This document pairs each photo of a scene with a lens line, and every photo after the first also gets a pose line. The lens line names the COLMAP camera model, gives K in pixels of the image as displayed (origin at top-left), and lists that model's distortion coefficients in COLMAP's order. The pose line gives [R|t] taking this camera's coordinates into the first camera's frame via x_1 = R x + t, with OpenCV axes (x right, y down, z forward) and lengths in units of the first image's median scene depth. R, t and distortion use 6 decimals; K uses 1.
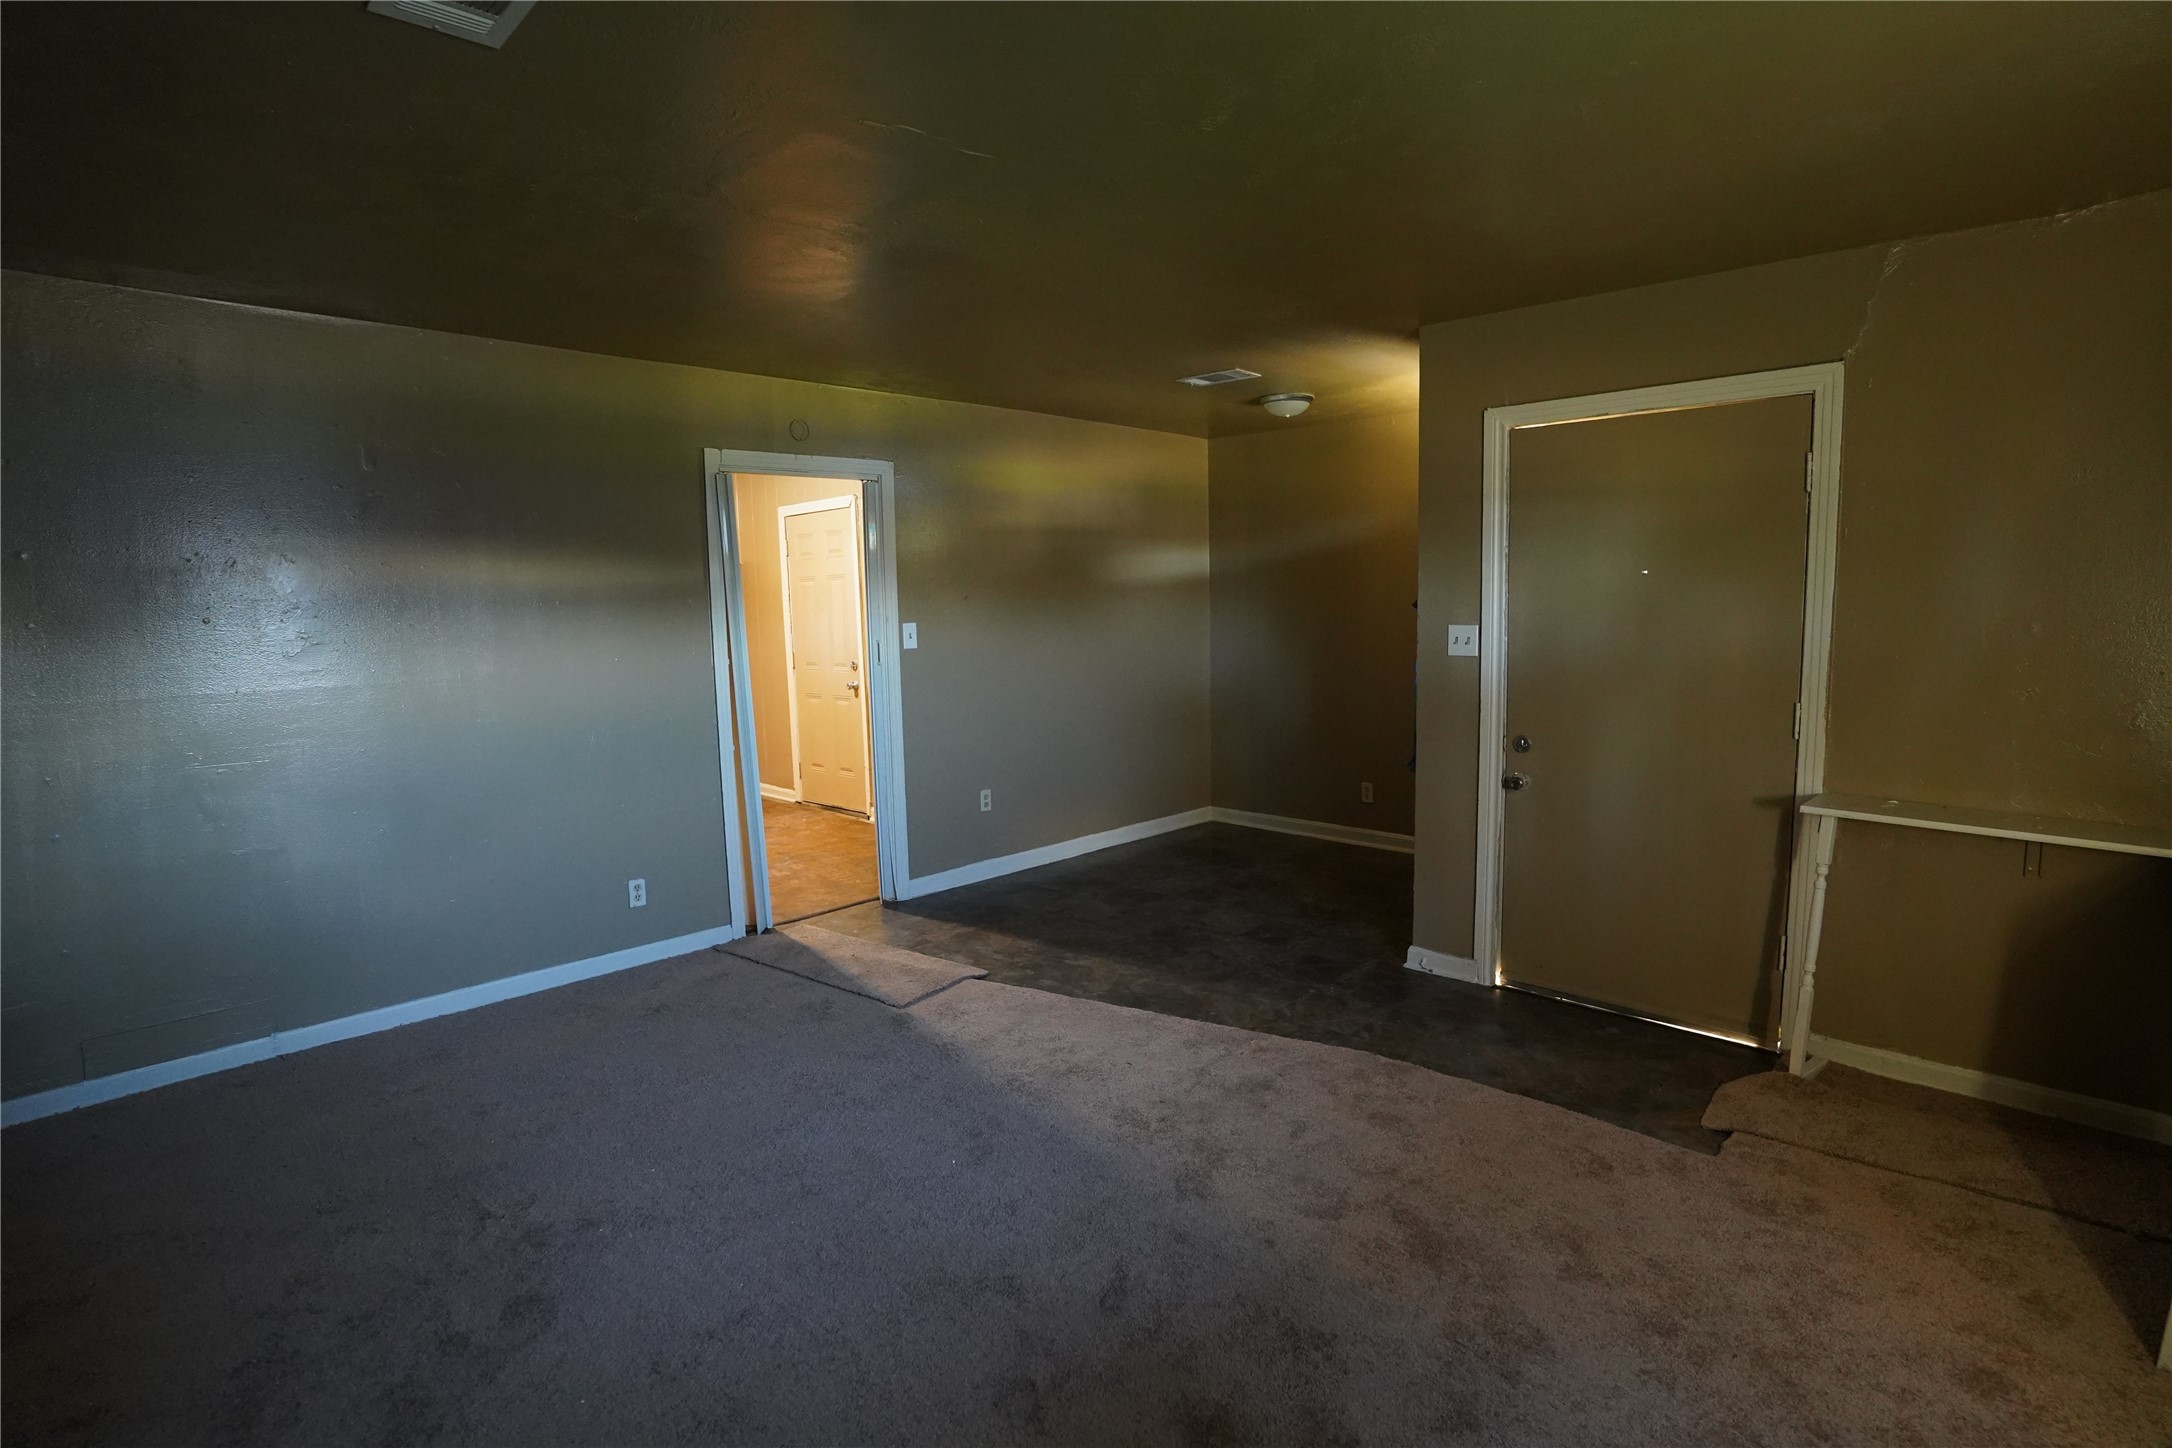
lens RADIAL K [[1089.0, 0, 1078.9], [0, 1089.0, 728.5], [0, 0, 1]] dist [-0.002341, 0.000575]
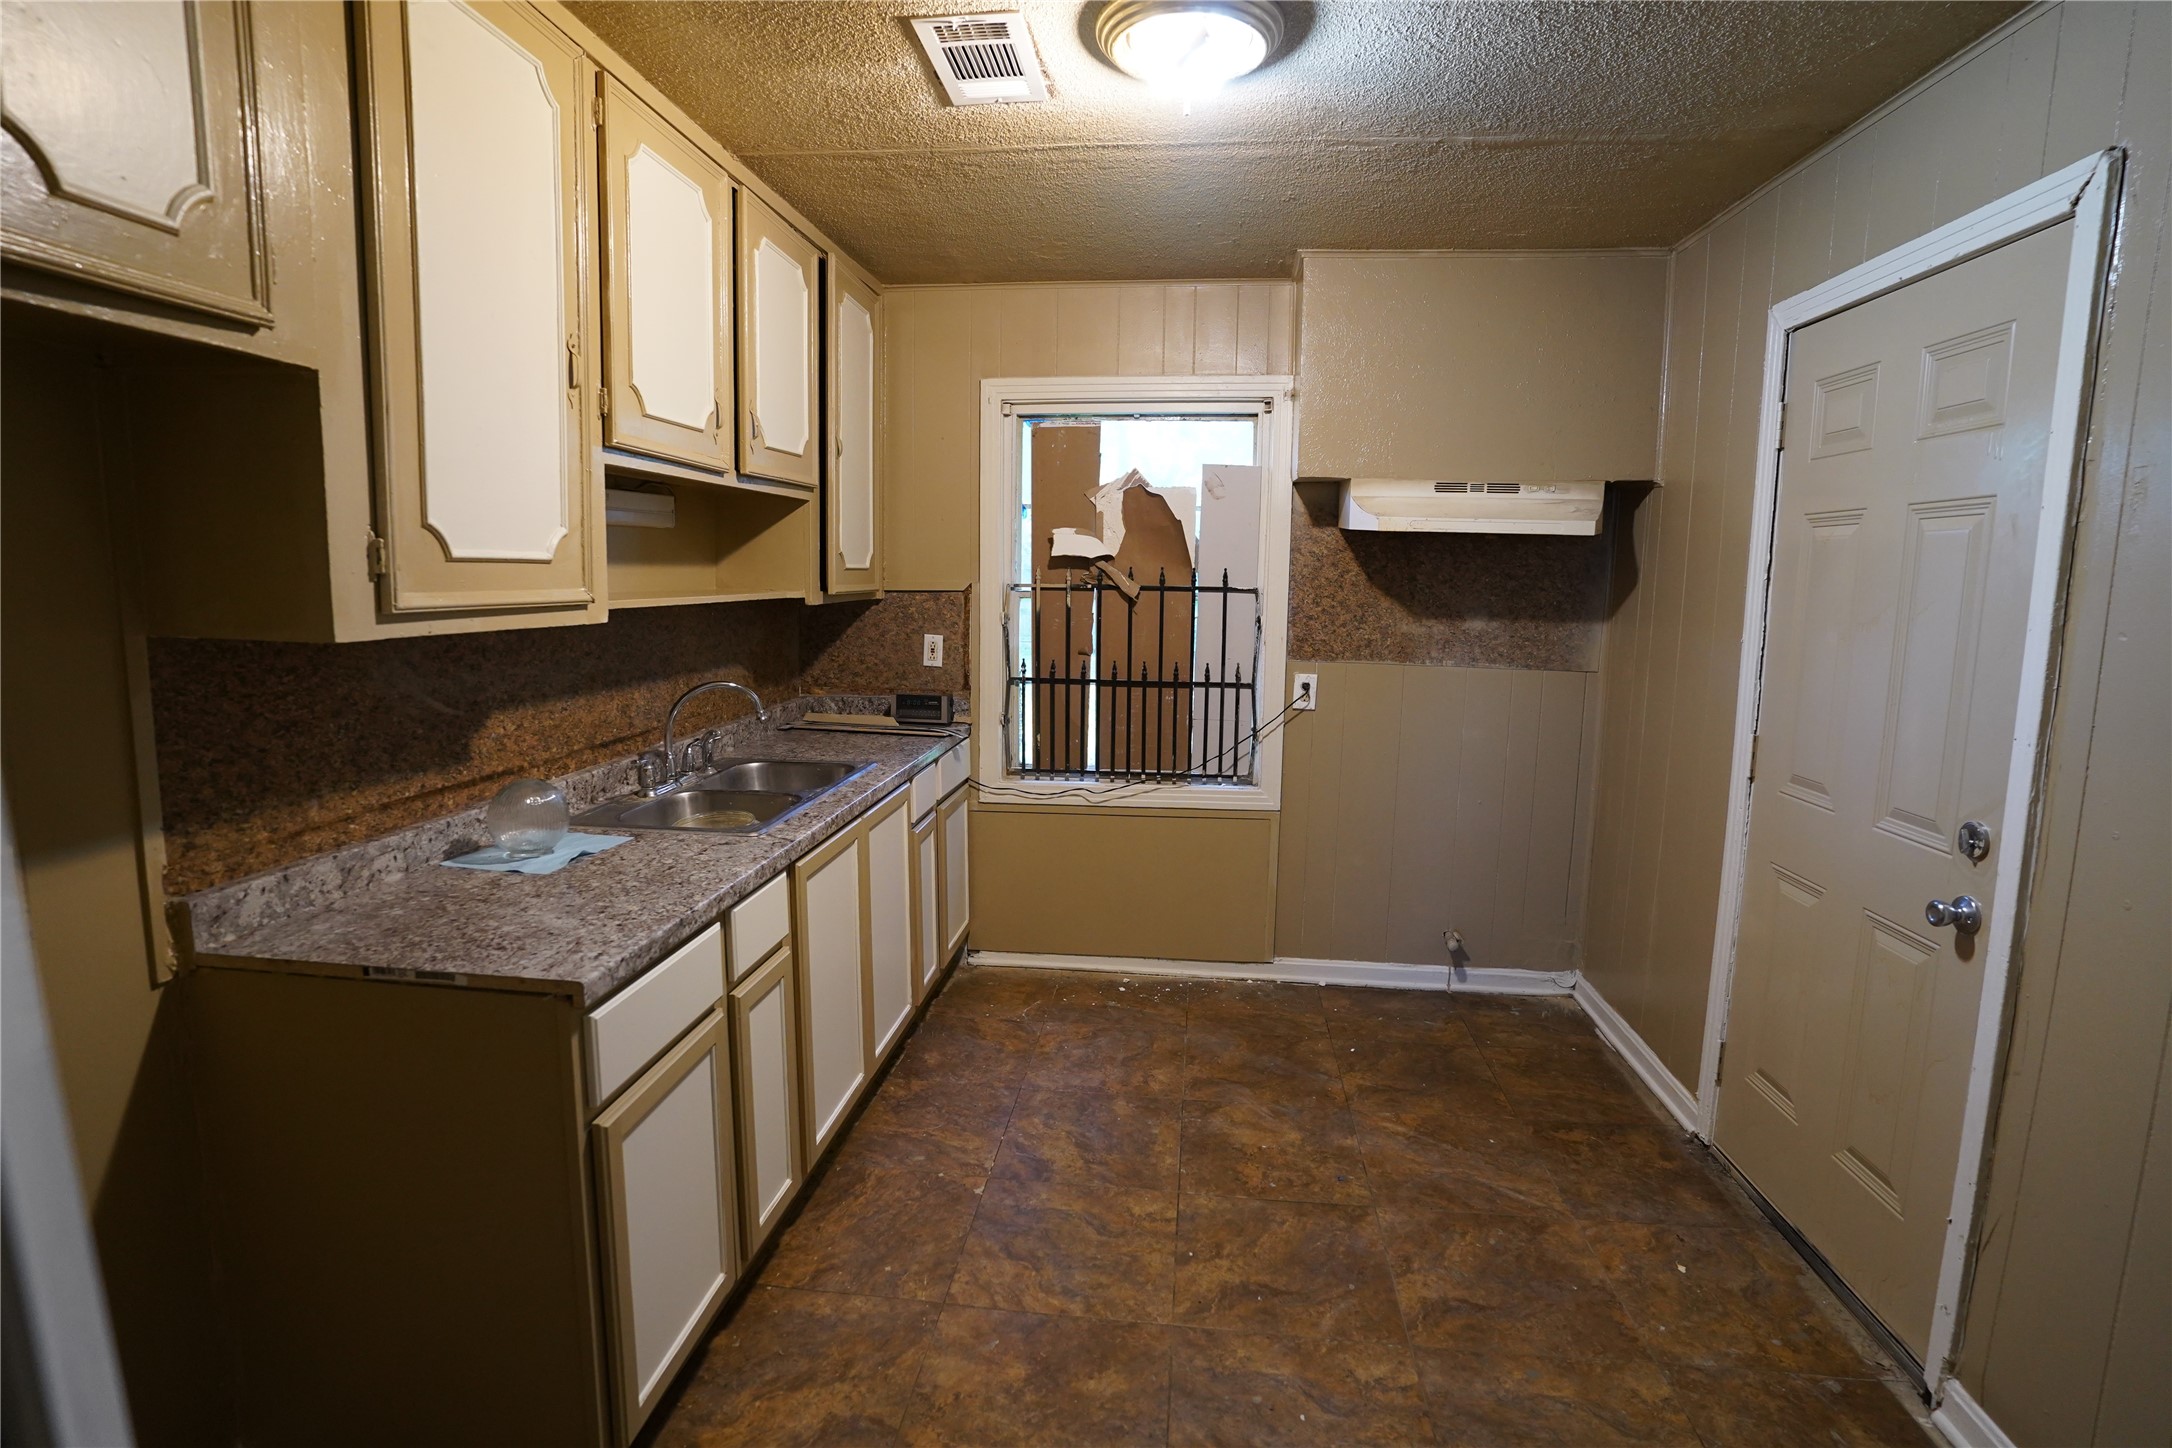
lens RADIAL K [[1089.0, 0, 1076.2], [0, 1089.0, 713.8], [0, 0, 1]] dist [-0.002341, 0.000575]
pose [[0.635252, 0.136524, -0.760142, -0.134078], [-0.128307, 0.989230, 0.070442, -0.070419], [0.761572, 0.052783, 0.645927, 0.598410]]
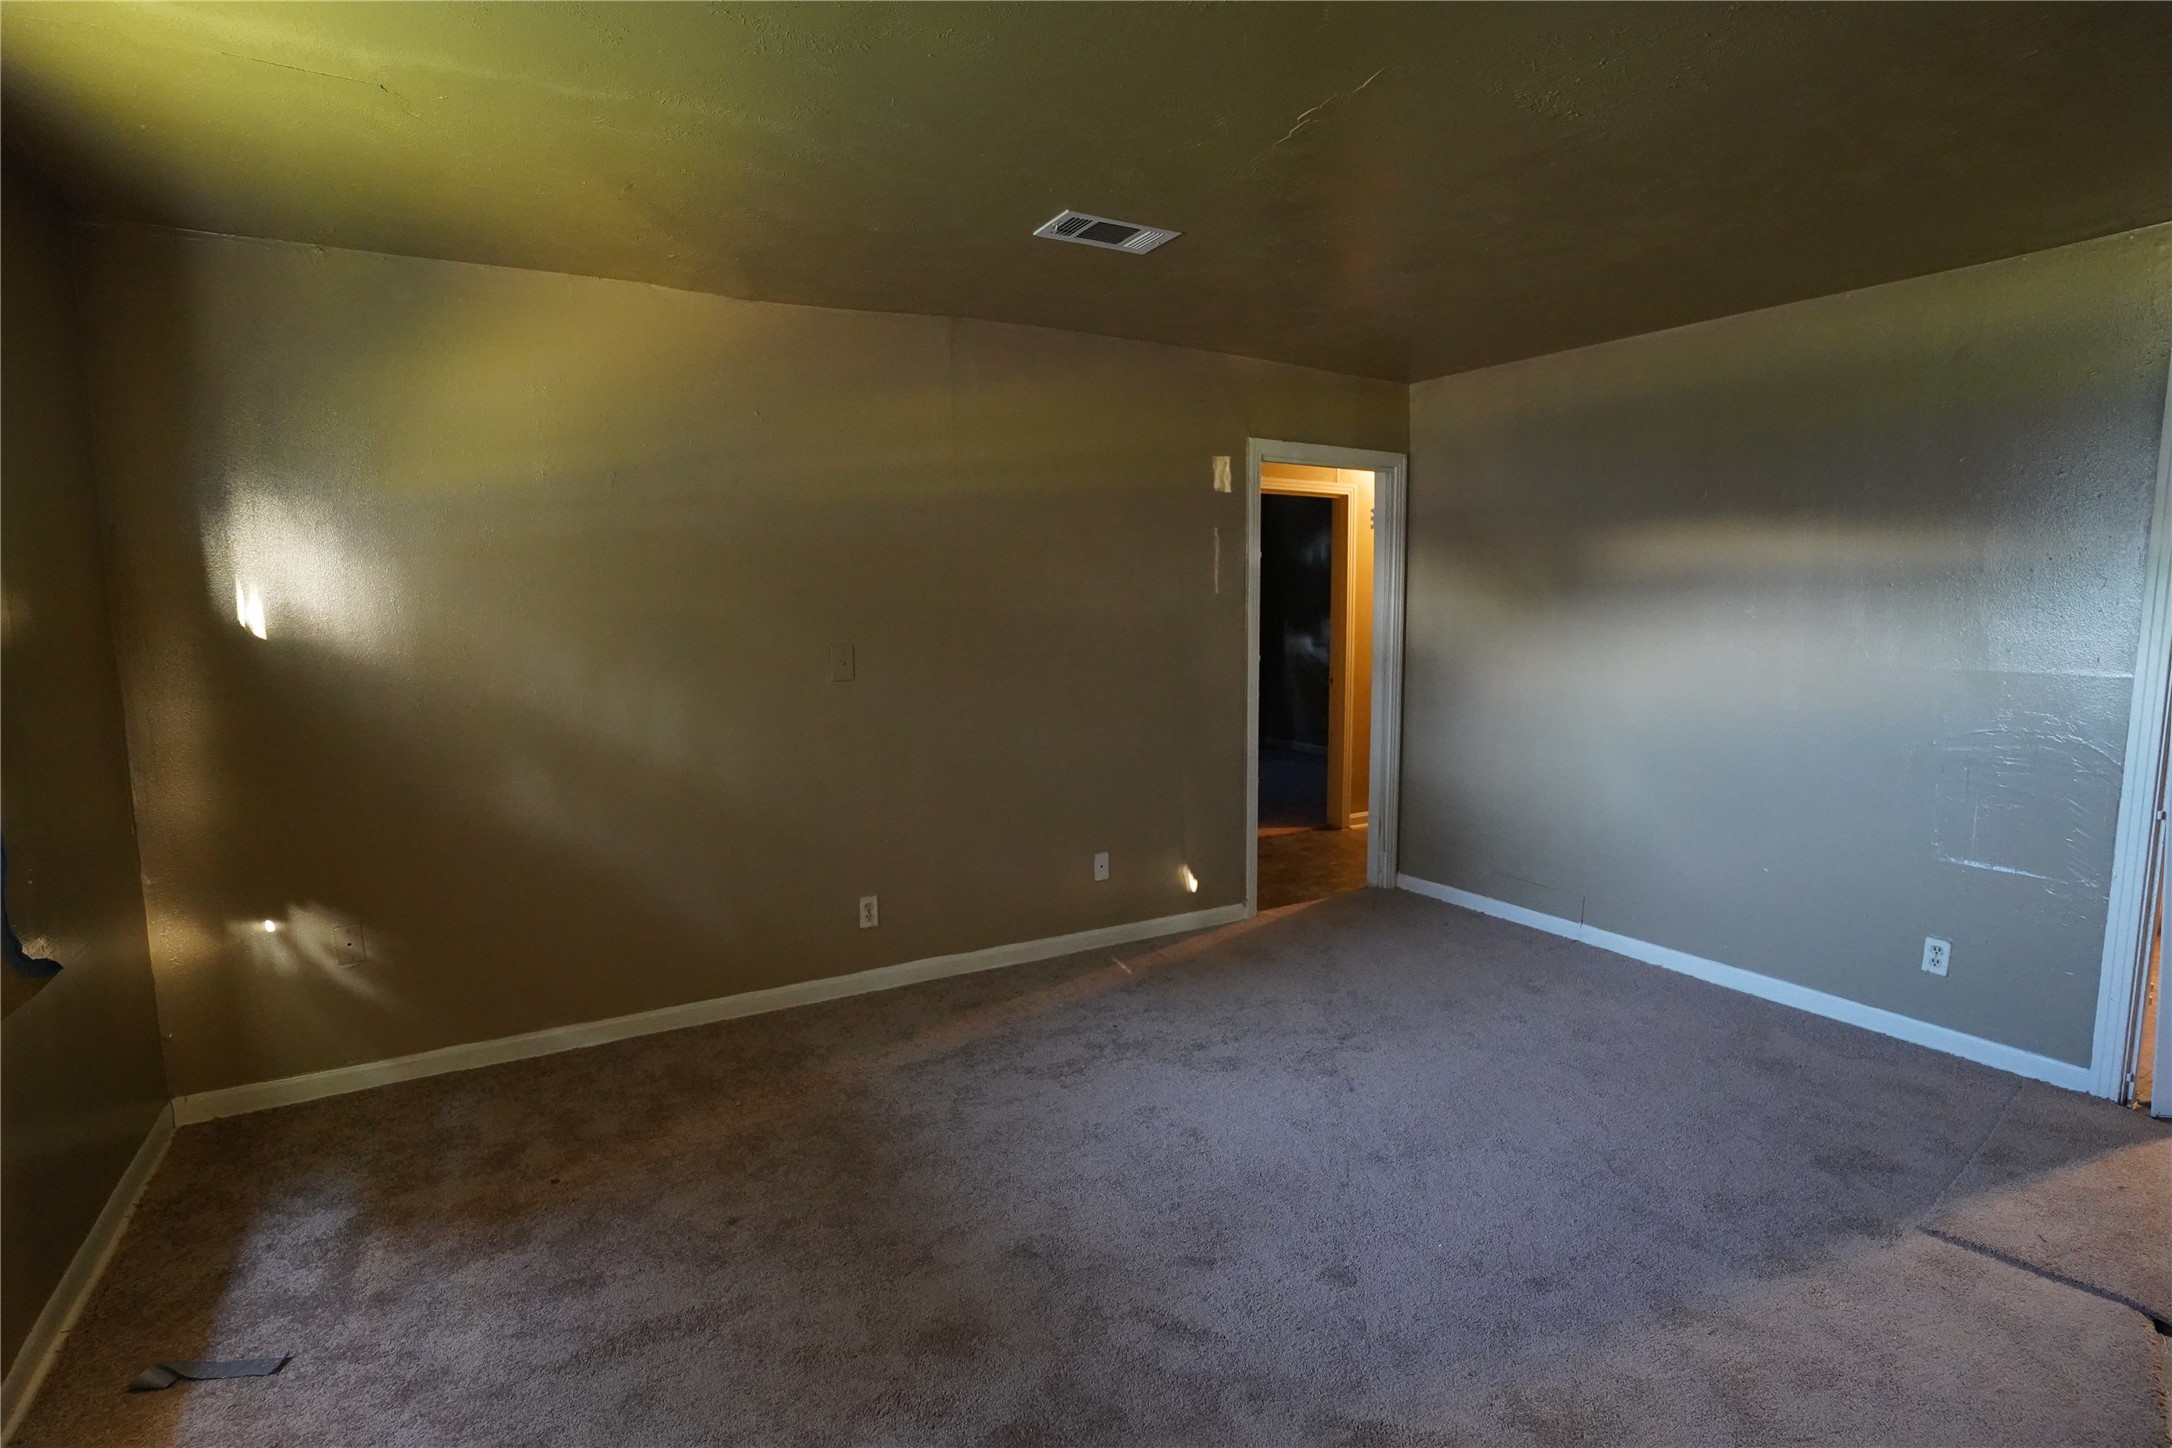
lens RADIAL K [[1089.0, 0, 1081.0], [0, 1089.0, 728.8], [0, 0, 1]] dist [-0.002341, 0.000575]
pose [[-0.243864, 0.144398, -0.958999, 0.739903], [-0.106917, 0.978823, 0.174571, -0.125793], [0.963898, 0.145105, -0.223261, 0.876107]]
